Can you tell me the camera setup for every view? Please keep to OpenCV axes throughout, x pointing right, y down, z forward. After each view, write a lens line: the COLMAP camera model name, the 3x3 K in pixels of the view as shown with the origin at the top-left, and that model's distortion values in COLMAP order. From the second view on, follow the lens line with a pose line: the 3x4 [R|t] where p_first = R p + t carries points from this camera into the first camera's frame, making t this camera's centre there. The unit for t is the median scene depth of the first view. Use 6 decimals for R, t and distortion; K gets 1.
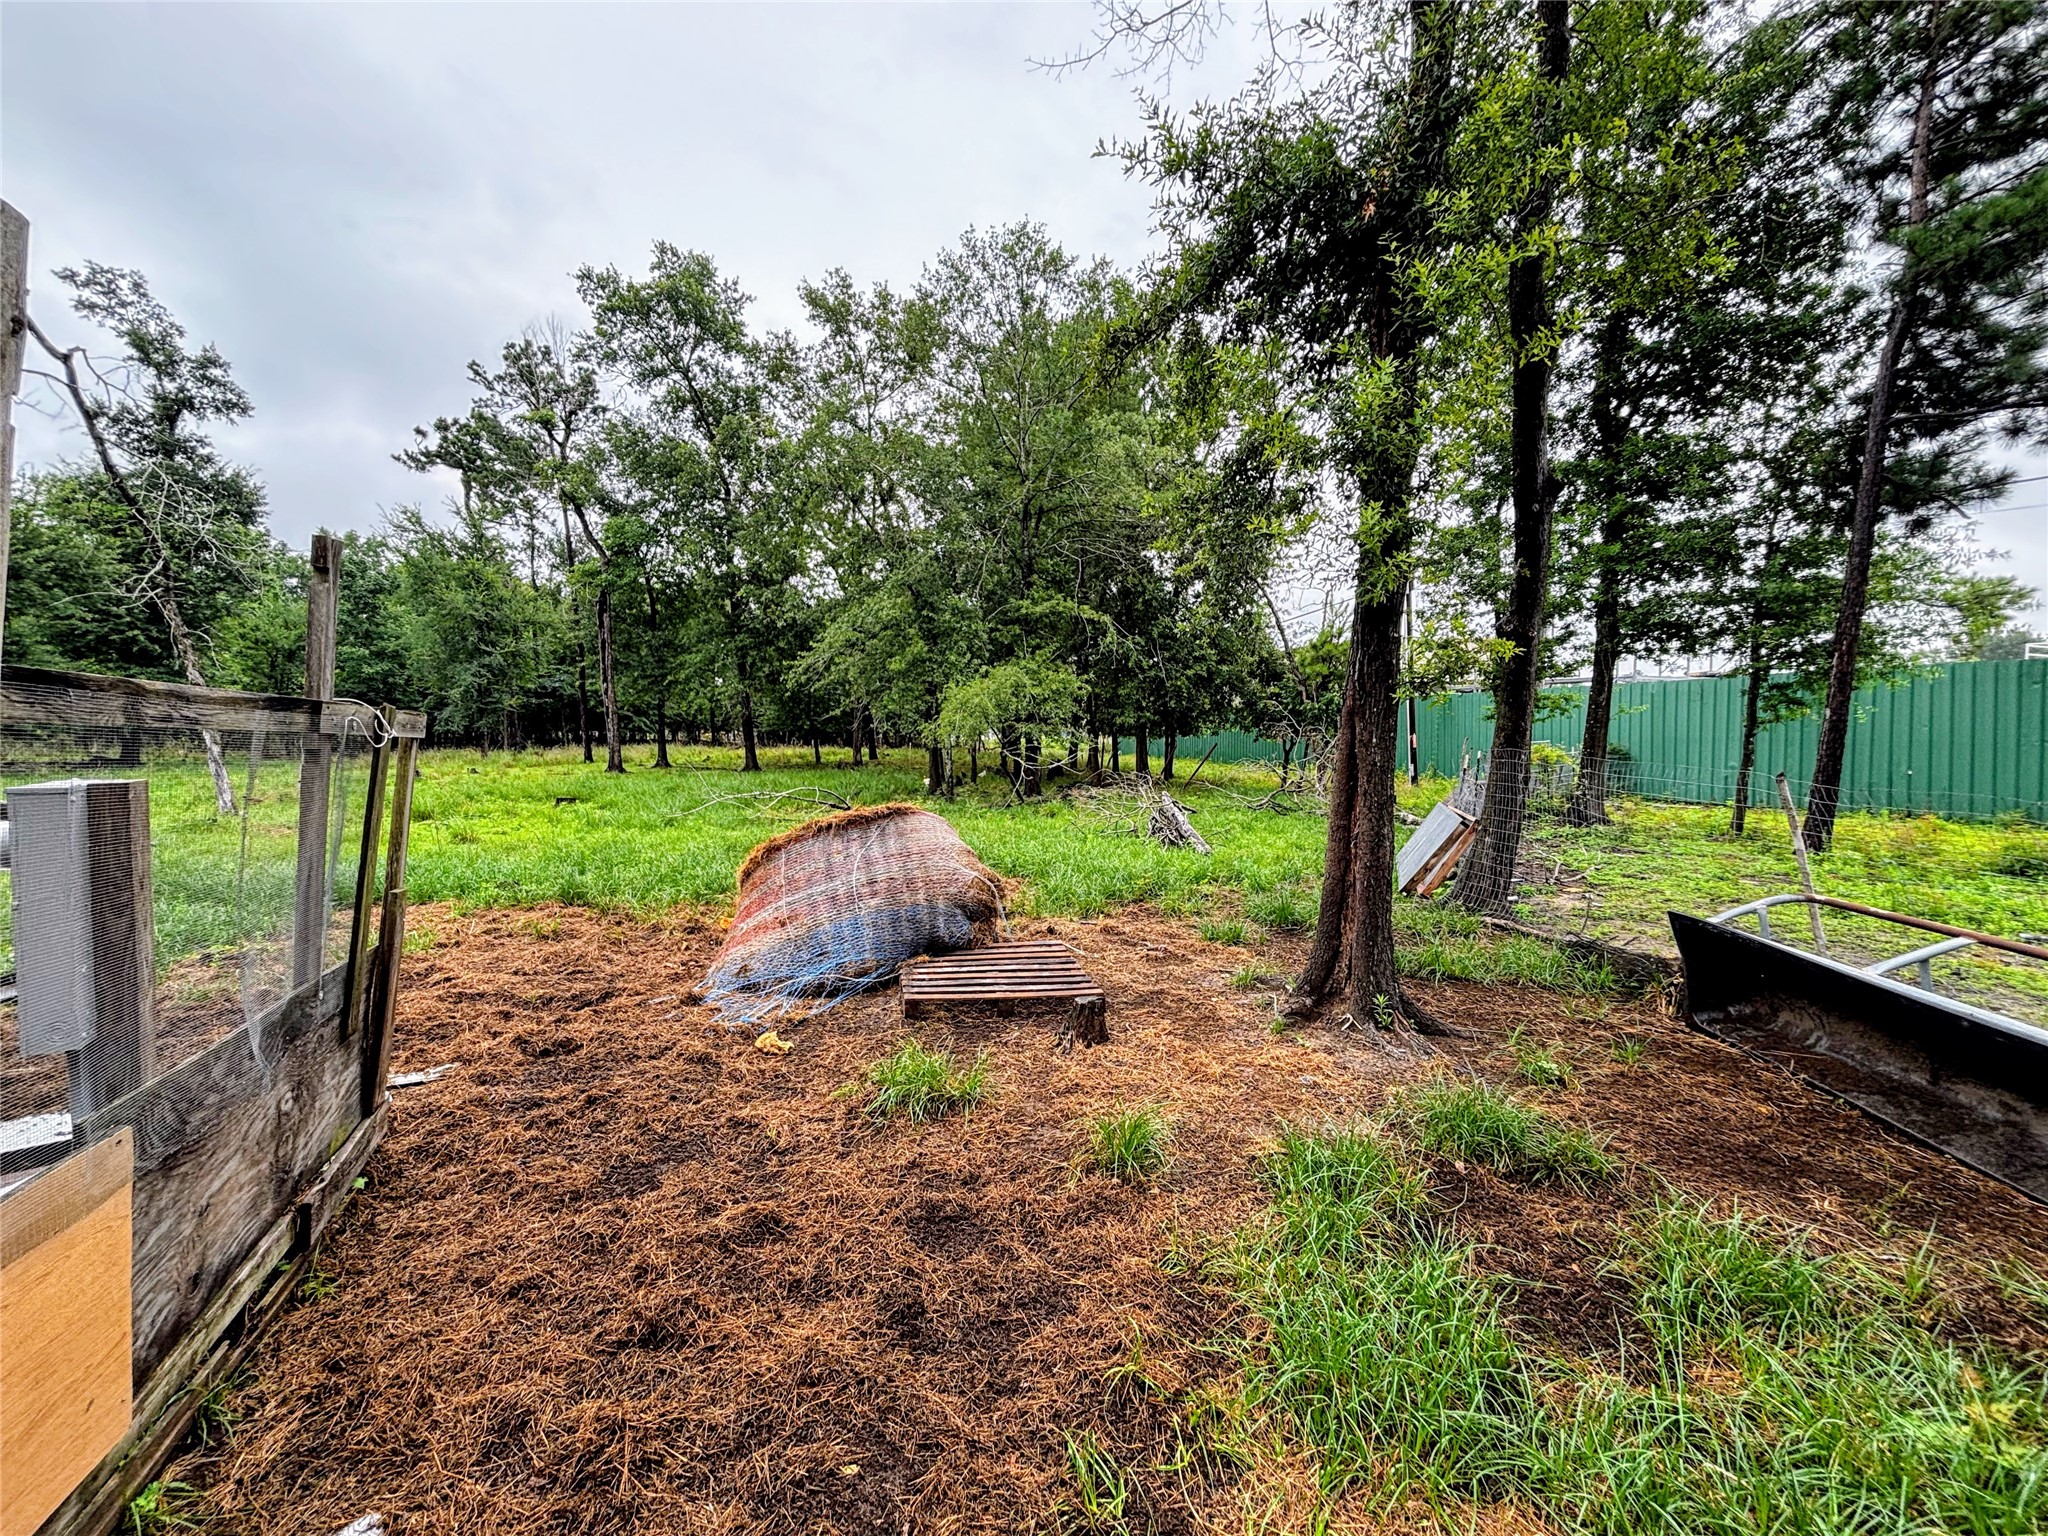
lens RADIAL K [[823.7, 0, 1010.2], [0, 823.7, 781.8], [0, 0, 1]] dist [-0.000779, 0.000067]
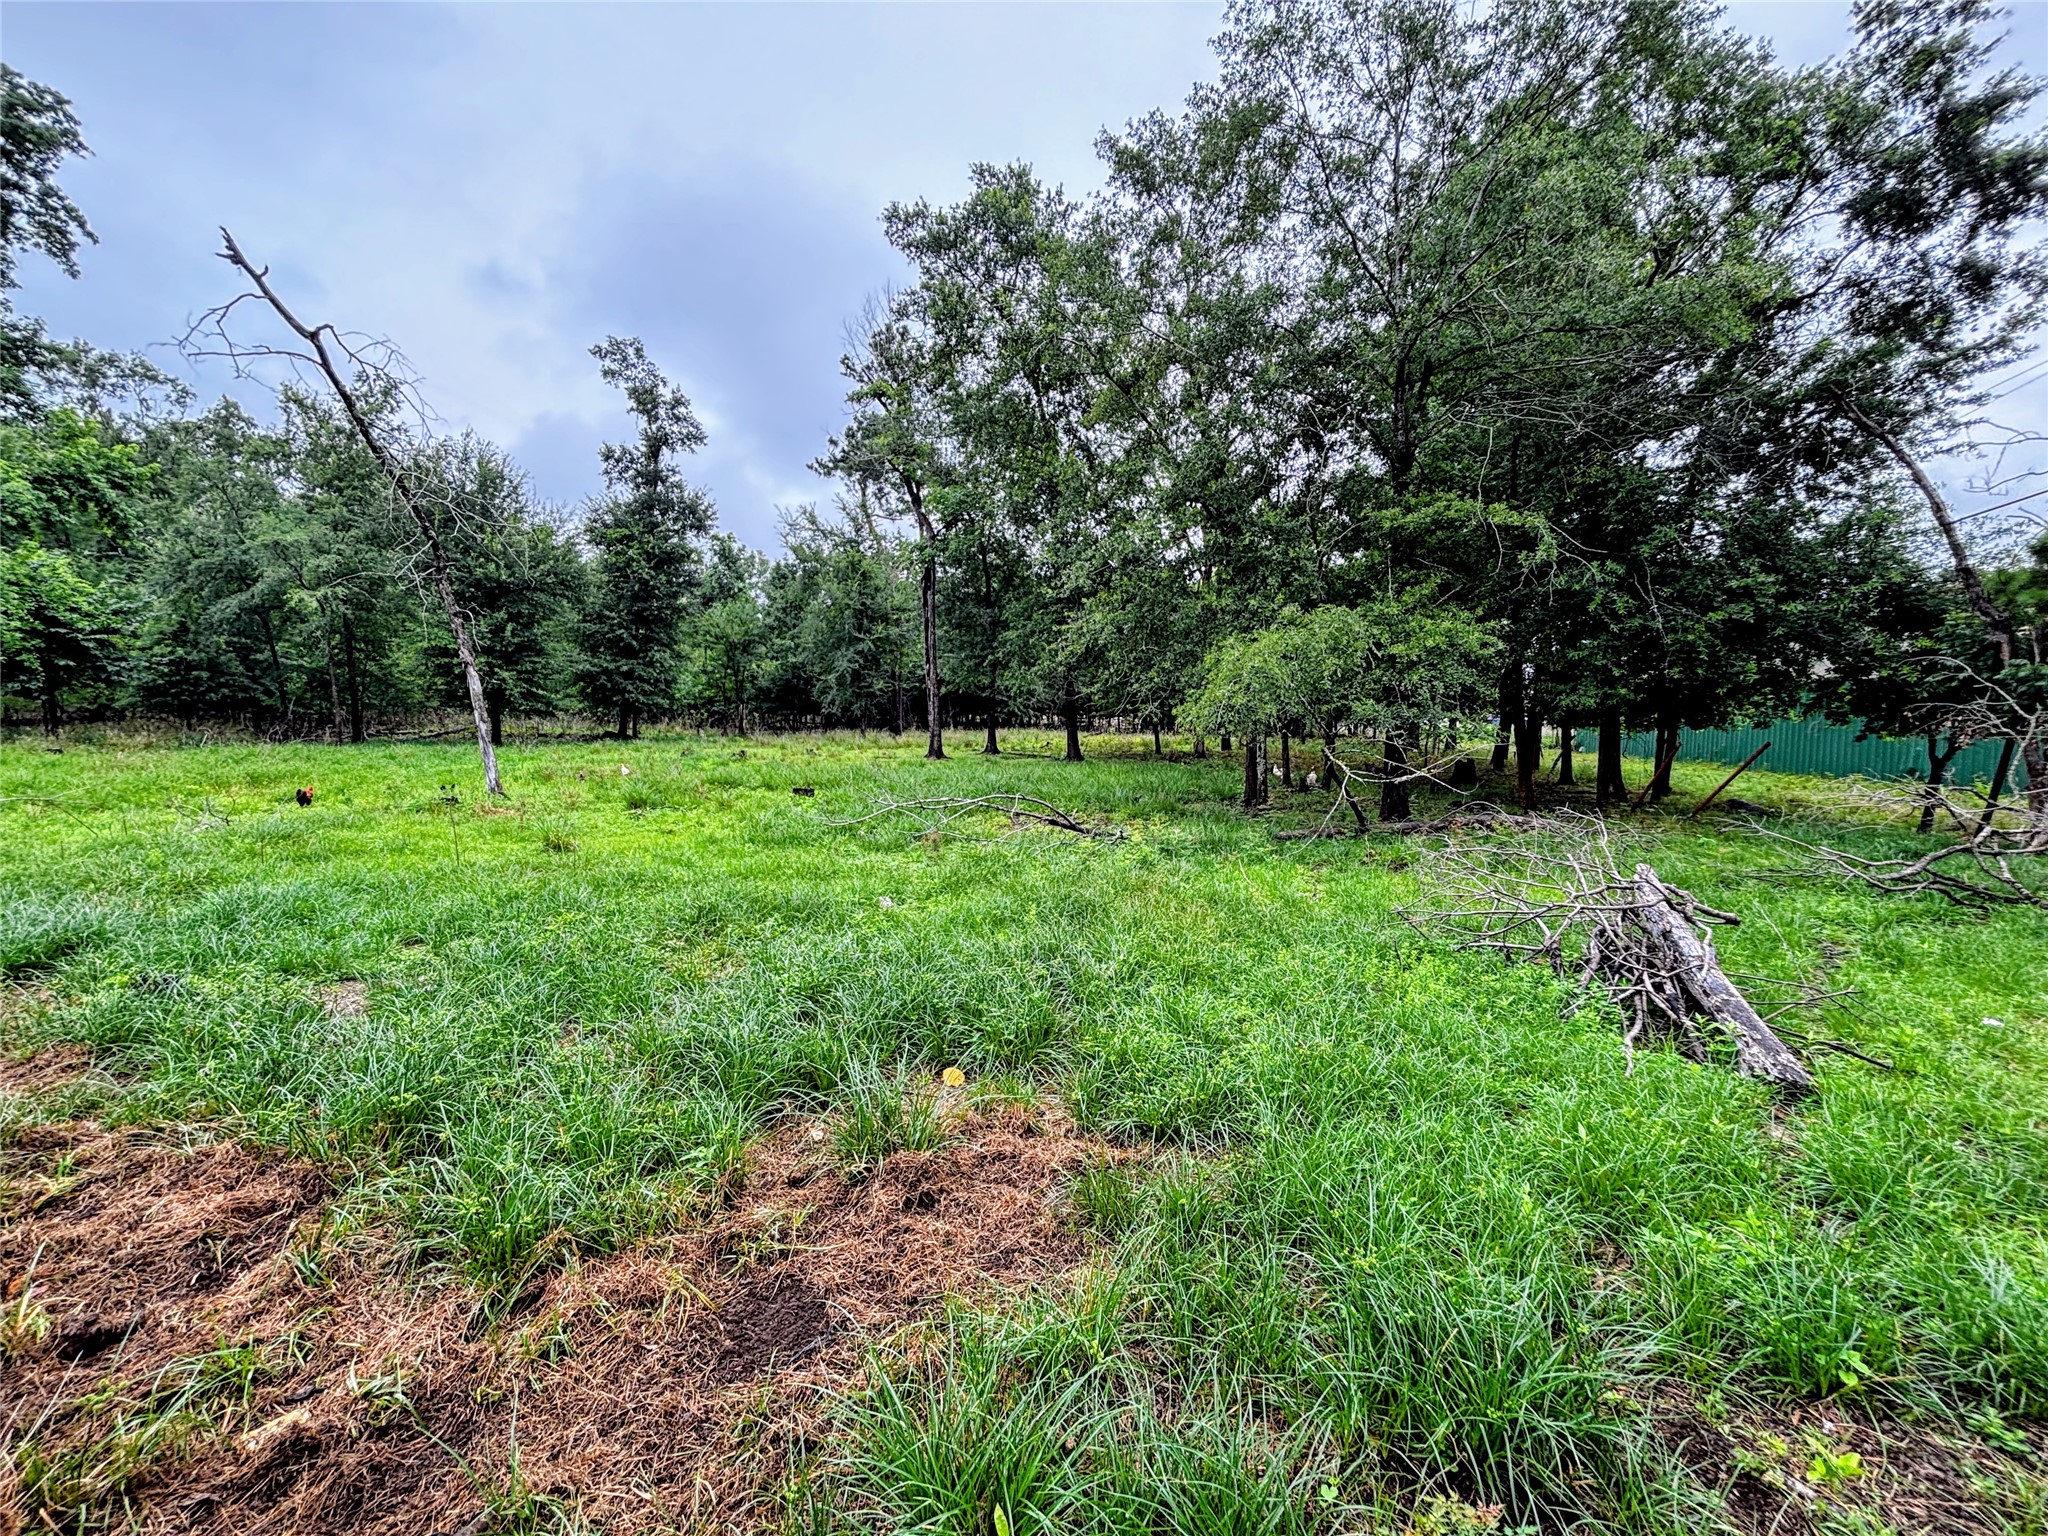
lens RADIAL K [[823.7, 0, 1021.3], [0, 823.7, 769.6], [0, 0, 1]] dist [-0.000779, 0.000067]
pose [[0.889657, 0.037875, -0.455056, 0.040403], [-0.037045, 0.999256, 0.010743, -0.011927], [0.455124, 0.007300, 0.890398, 0.206362]]
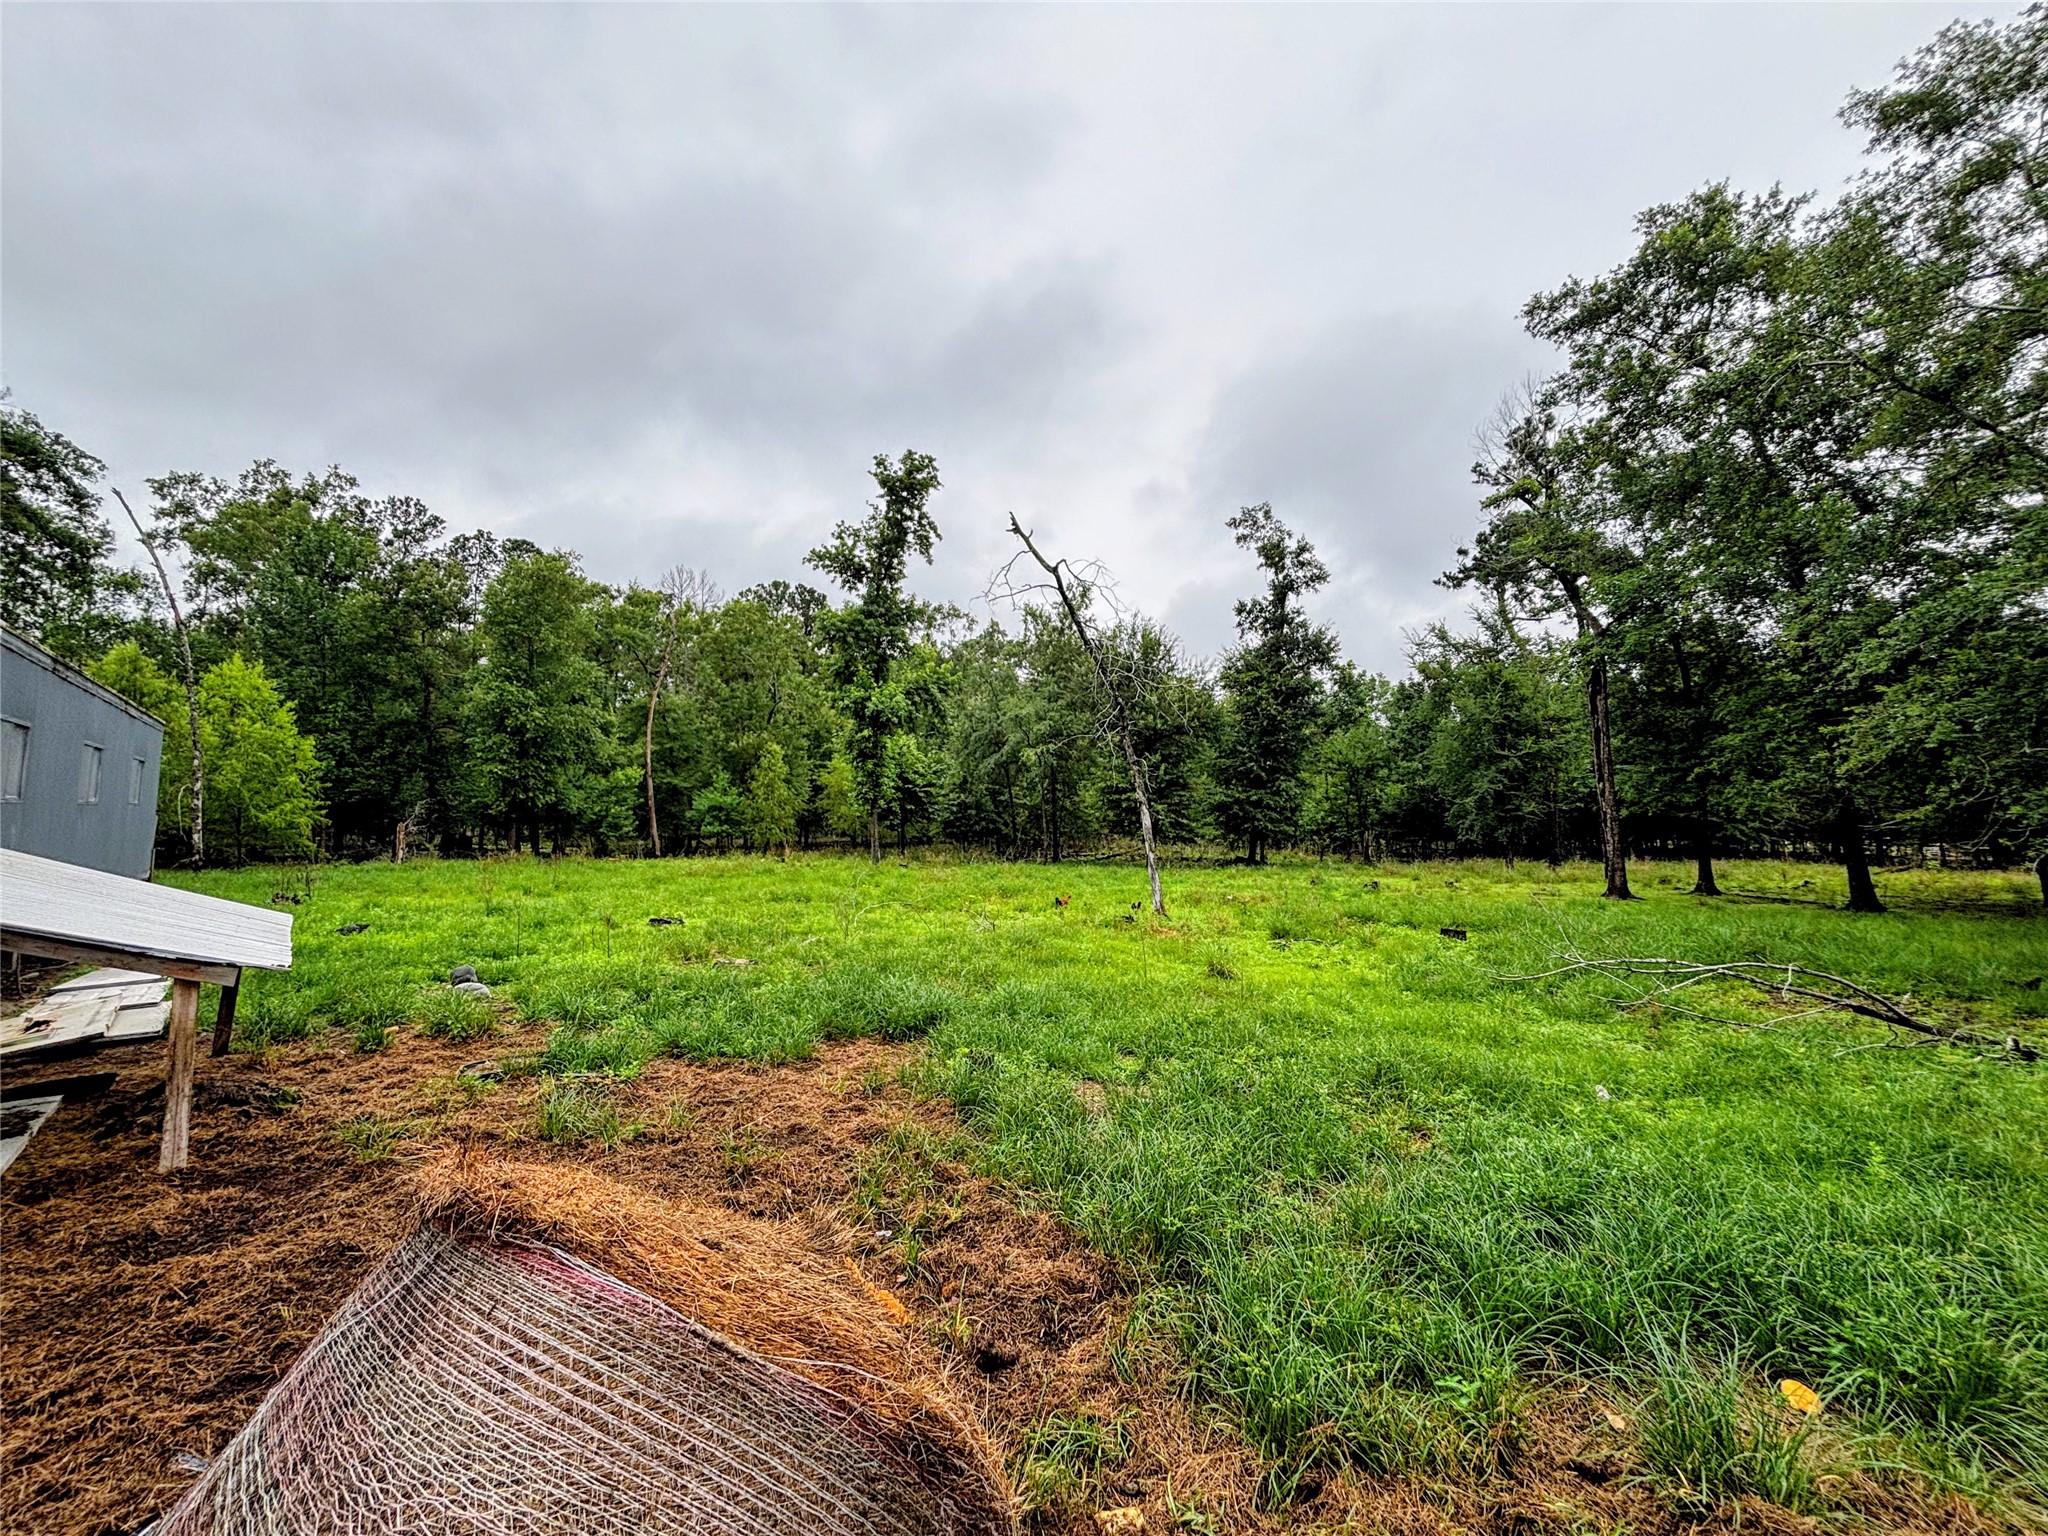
lens RADIAL K [[823.7, 0, 1020.2], [0, 823.7, 770.9], [0, 0, 1]] dist [-0.000779, 0.000067]
pose [[0.371424, -0.069107, -0.925888, 0.032693], [-0.063022, 0.993050, -0.099401, -0.016794], [0.926322, 0.095271, 0.364487, 0.195999]]
